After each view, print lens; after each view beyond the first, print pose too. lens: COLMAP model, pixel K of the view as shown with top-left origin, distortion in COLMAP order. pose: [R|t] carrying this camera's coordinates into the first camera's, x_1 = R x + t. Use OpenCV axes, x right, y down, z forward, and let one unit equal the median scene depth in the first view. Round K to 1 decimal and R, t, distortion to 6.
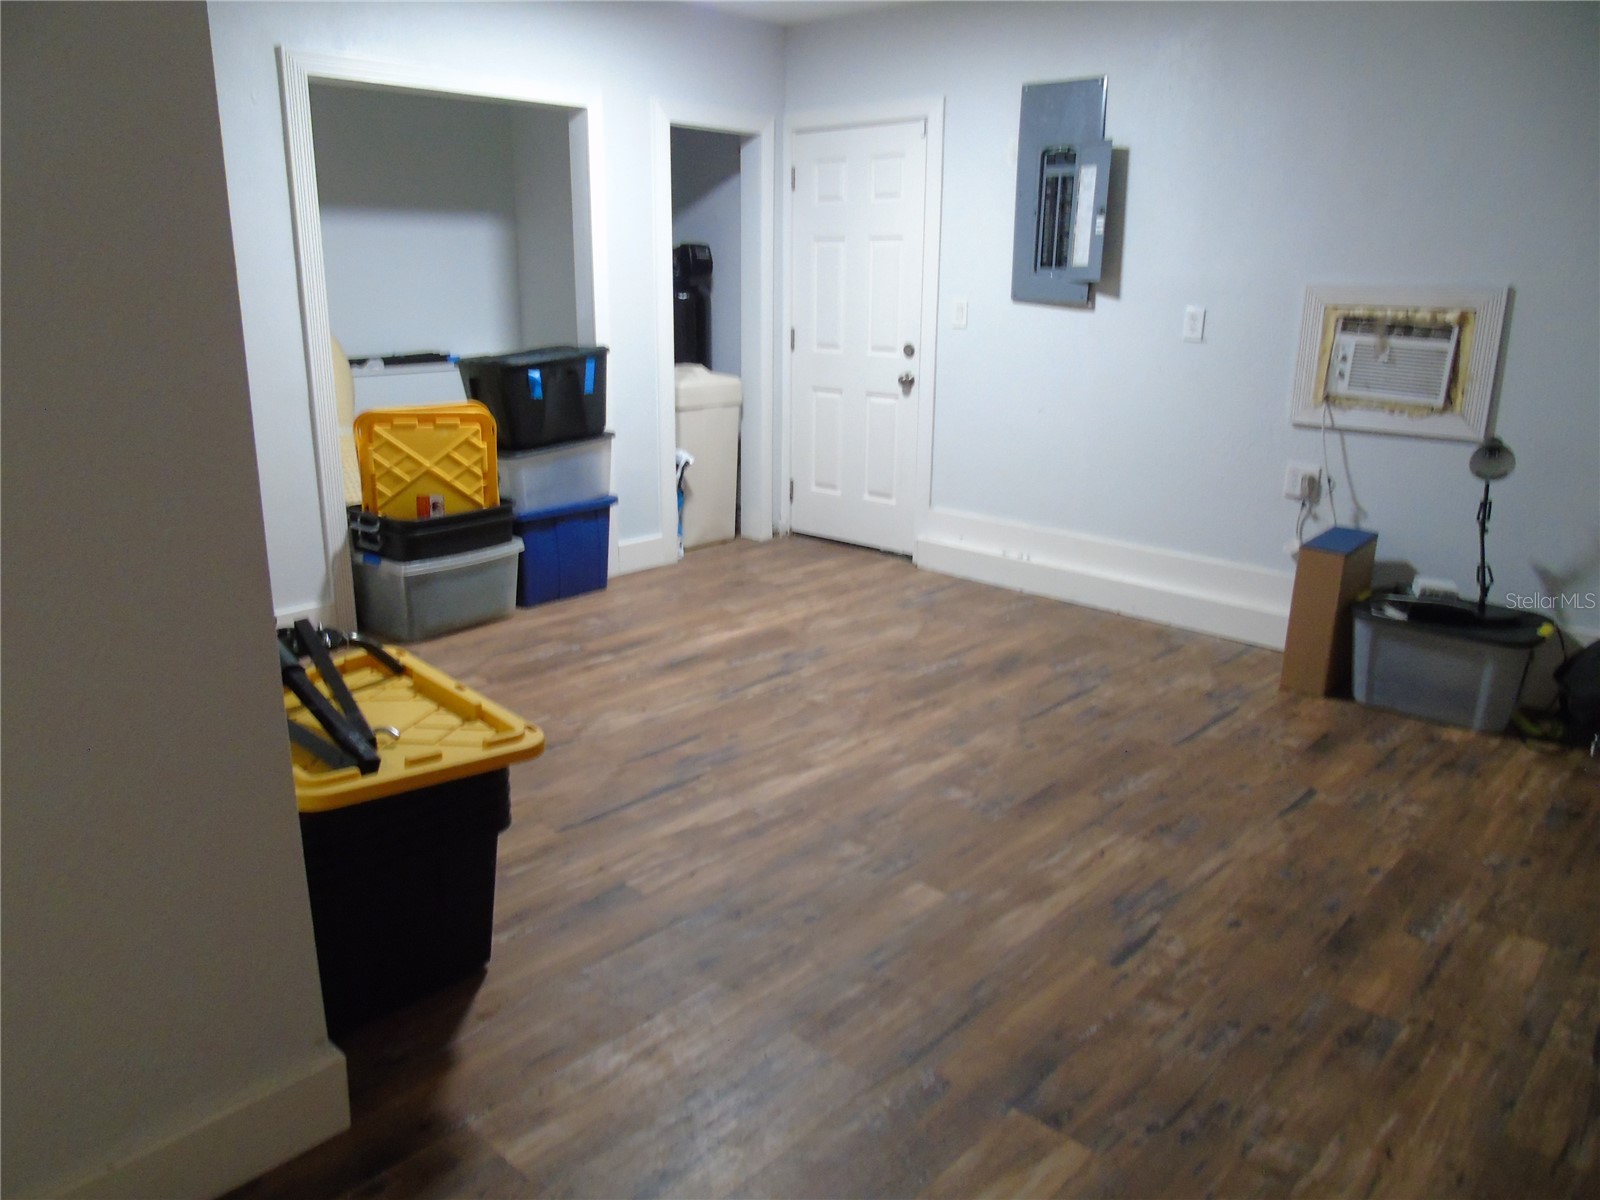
lens RADIAL K [[1185.2, 0, 795.1], [0, 1185.2, 596.8], [0, 0, 1]] dist [-0.052134, 0.050083]
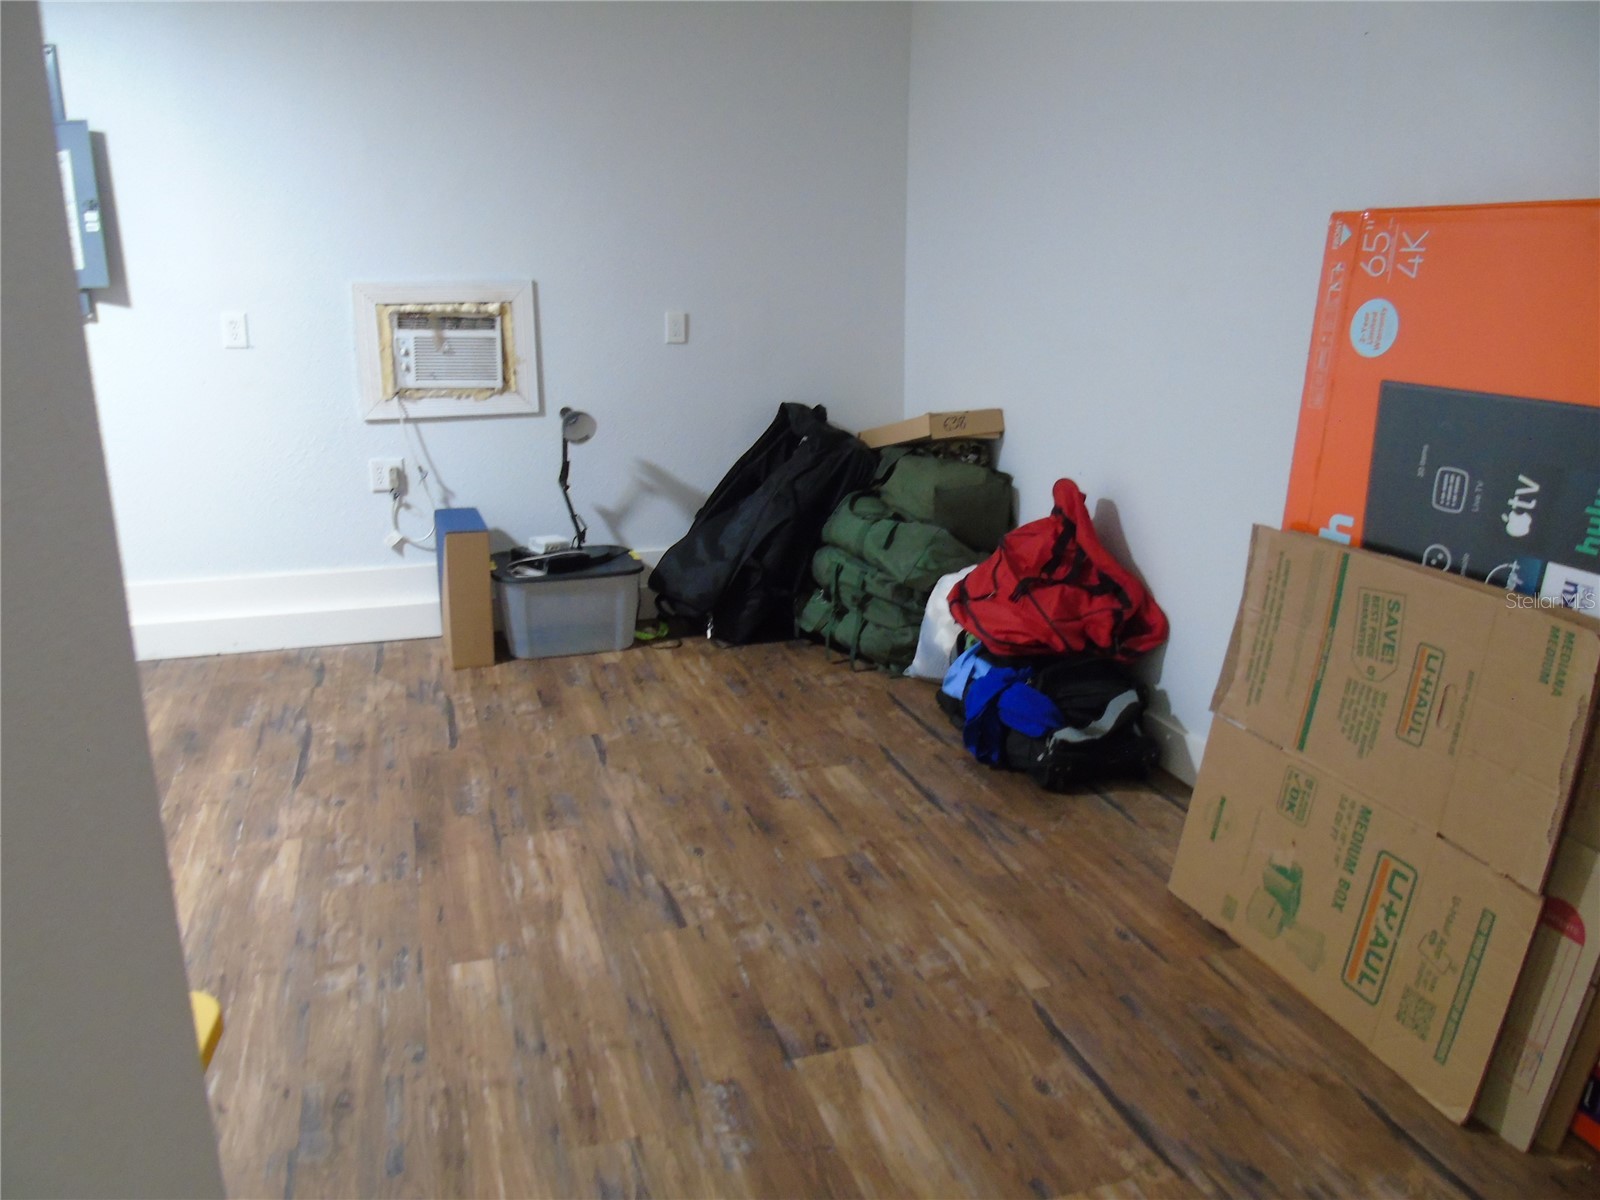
lens RADIAL K [[1185.2, 0, 795.1], [0, 1185.2, 596.8], [0, 0, 1]] dist [-0.052134, 0.050083]
pose [[0.483202, -0.246351, 0.840135, -0.342844], [0.238084, 0.960407, 0.144684, -0.071530], [-0.842515, 0.130111, 0.522723, 0.210416]]
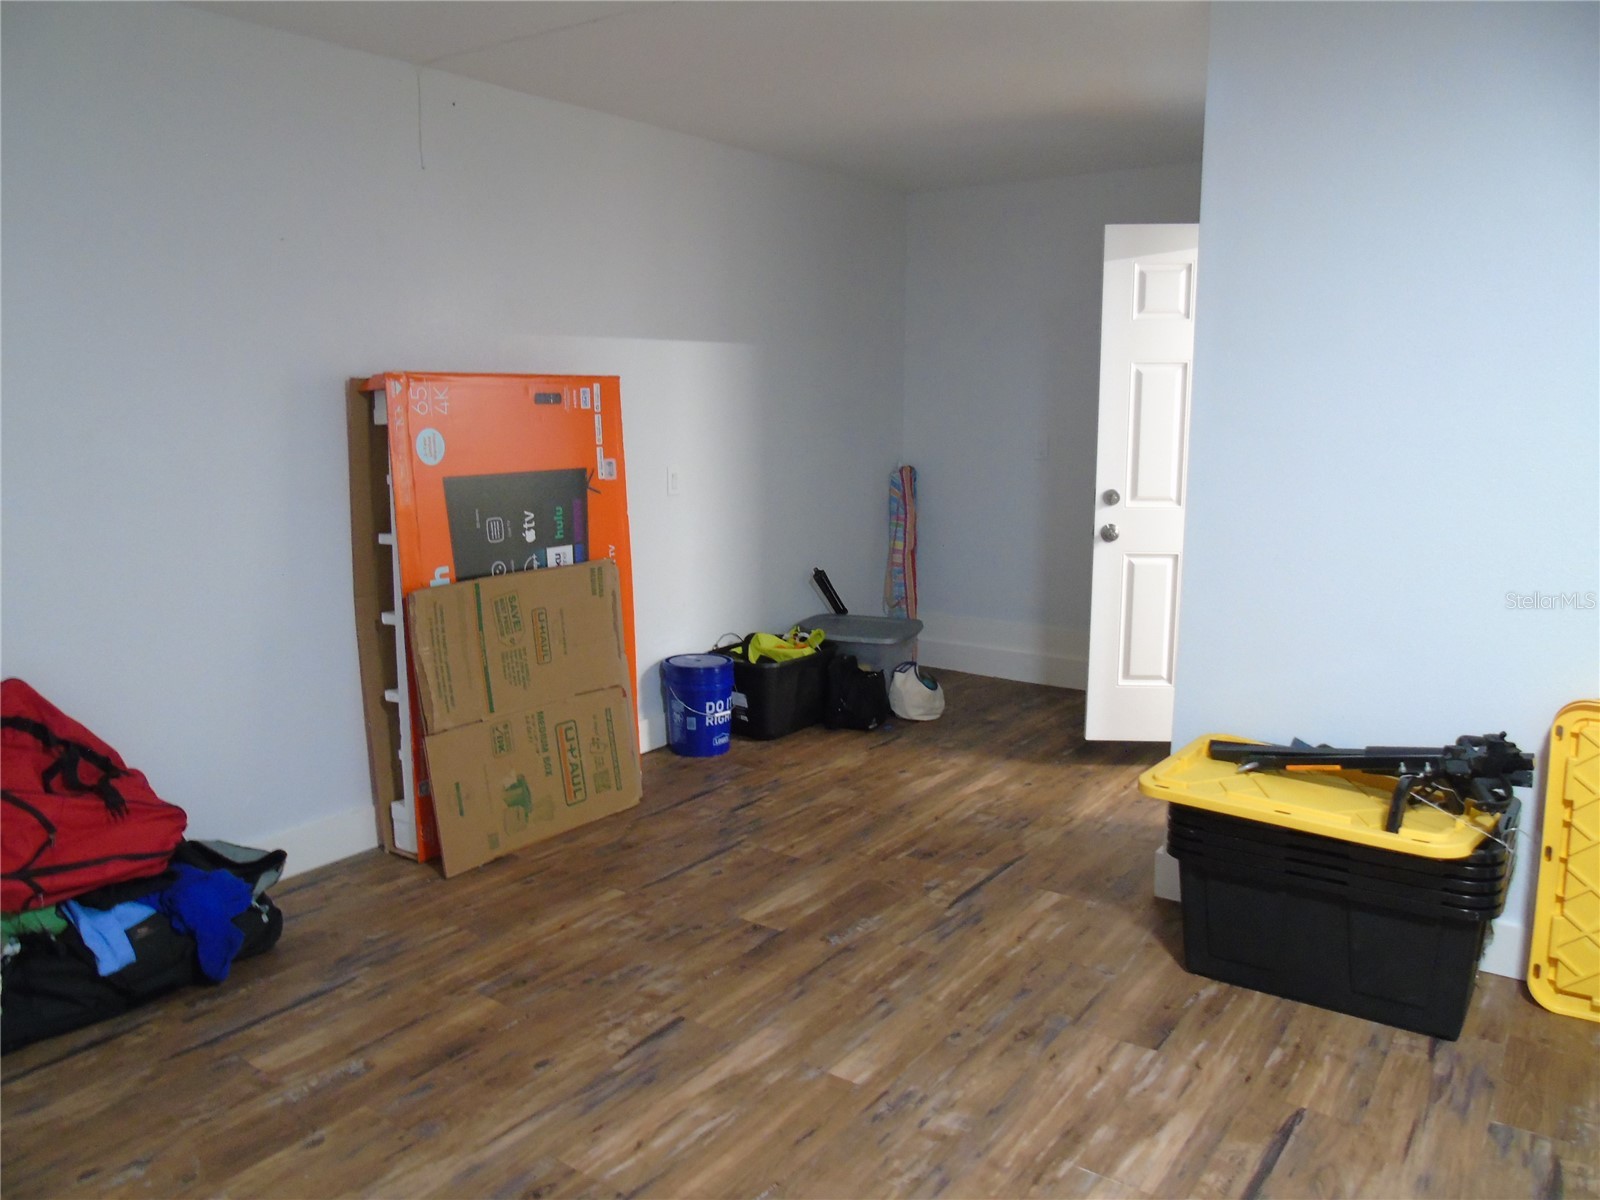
lens RADIAL K [[1185.2, 0, 795.1], [0, 1185.2, 596.8], [0, 0, 1]] dist [-0.052134, 0.050083]
pose [[-0.993102, 0.009273, -0.116886, 0.195895], [-0.041764, 0.903514, 0.426518, -0.372983], [0.109563, 0.428458, -0.896894, 1.257701]]
